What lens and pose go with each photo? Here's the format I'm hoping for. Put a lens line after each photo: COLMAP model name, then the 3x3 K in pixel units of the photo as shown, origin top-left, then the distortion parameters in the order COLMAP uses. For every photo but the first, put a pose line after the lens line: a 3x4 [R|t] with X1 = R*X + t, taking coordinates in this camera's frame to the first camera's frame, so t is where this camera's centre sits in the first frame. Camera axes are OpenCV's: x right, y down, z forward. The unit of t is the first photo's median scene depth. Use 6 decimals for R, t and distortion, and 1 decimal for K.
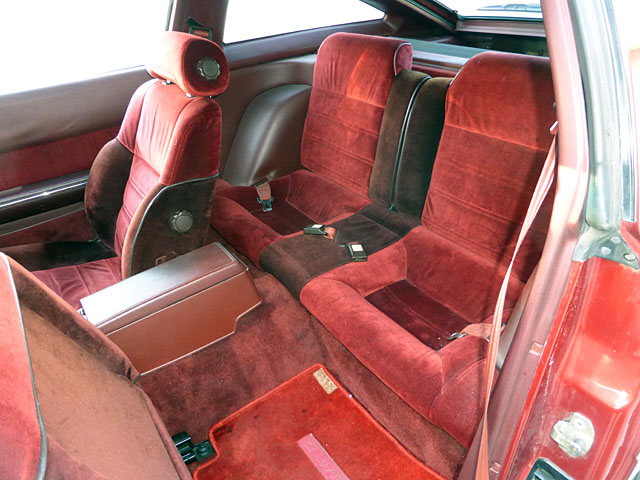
lens RADIAL K [[459.5, 0, 330.0], [0, 459.5, 238.9], [0, 0, 1]] dist [-0.076251, 0.091129]
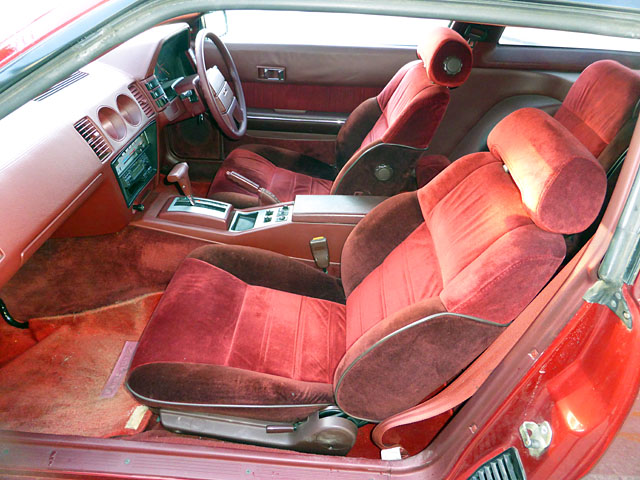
lens RADIAL K [[459.5, 0, 330.0], [0, 459.5, 238.9], [0, 0, 1]] dist [-0.076251, 0.091129]
pose [[0.777876, 0.421894, -0.465741, 0.234319], [-0.398683, 0.904202, 0.153200, -0.005903], [0.485758, 0.066512, 0.871559, -0.190645]]
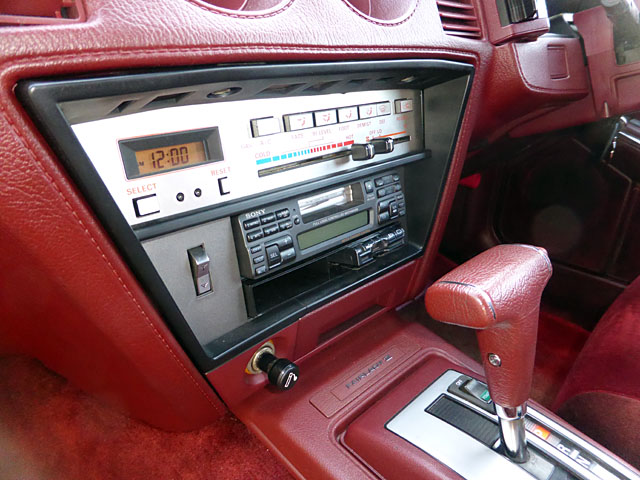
lens RADIAL K [[459.5, 0, 330.0], [0, 459.5, 238.9], [0, 0, 1]] dist [-0.076251, 0.091129]
pose [[0.164094, 0.441397, -0.882180, -0.479046], [-0.535785, 0.790771, 0.296000, 0.125888], [0.828256, 0.424087, 0.366255, 0.442409]]
